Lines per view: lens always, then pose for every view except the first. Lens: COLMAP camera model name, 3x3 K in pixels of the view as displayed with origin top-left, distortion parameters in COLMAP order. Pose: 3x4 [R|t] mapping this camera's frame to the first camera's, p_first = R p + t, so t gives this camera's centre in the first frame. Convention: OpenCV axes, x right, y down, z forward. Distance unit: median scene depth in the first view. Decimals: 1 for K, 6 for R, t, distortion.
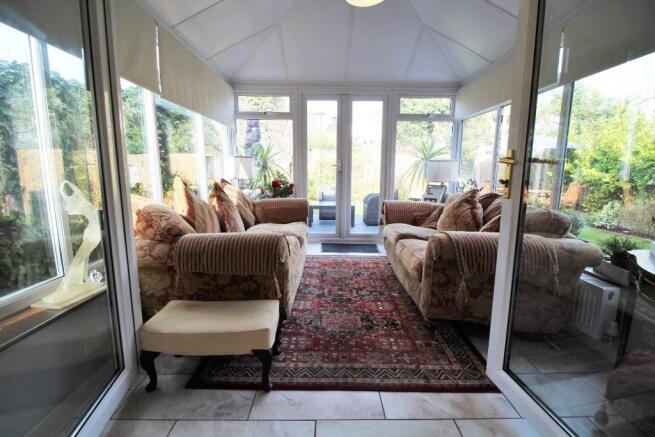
lens RADIAL K [[306.9, 0, 327.5], [0, 306.9, 218.5], [0, 0, 1]] dist [-0.000627, -0.000133]
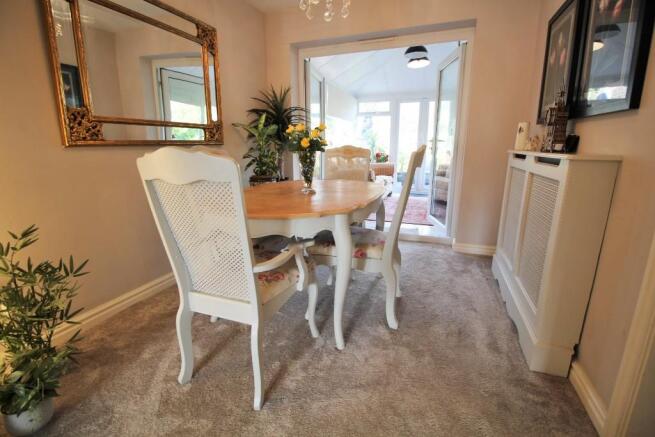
lens RADIAL K [[306.9, 0, 327.5], [0, 306.9, 218.5], [0, 0, 1]] dist [-0.000627, -0.000133]
pose [[0.933504, 0.069808, -0.351705, 0.196717], [-0.044367, 0.995816, 0.079894, 0.115902], [0.355811, -0.058977, 0.932695, -0.723528]]
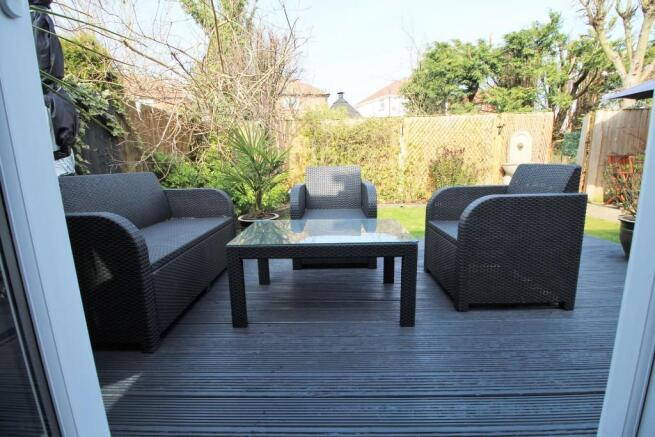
lens RADIAL K [[306.9, 0, 327.5], [0, 306.9, 218.5], [0, 0, 1]] dist [-0.000627, -0.000133]
pose [[0.999003, -0.028920, -0.034003, 0.041781], [0.029861, 0.999176, 0.027504, -0.107752], [0.033179, -0.028492, 0.999043, 1.174453]]
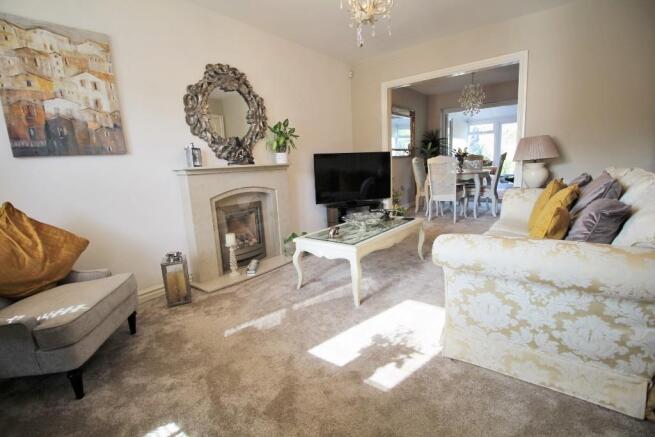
lens RADIAL K [[306.9, 0, 327.5], [0, 306.9, 218.5], [0, 0, 1]] dist [-0.000627, -0.000133]
pose [[0.787708, 0.060221, -0.613098, 0.364910], [-0.042612, 0.998153, 0.043294, 0.278765], [0.614573, -0.007978, 0.788820, -1.653705]]
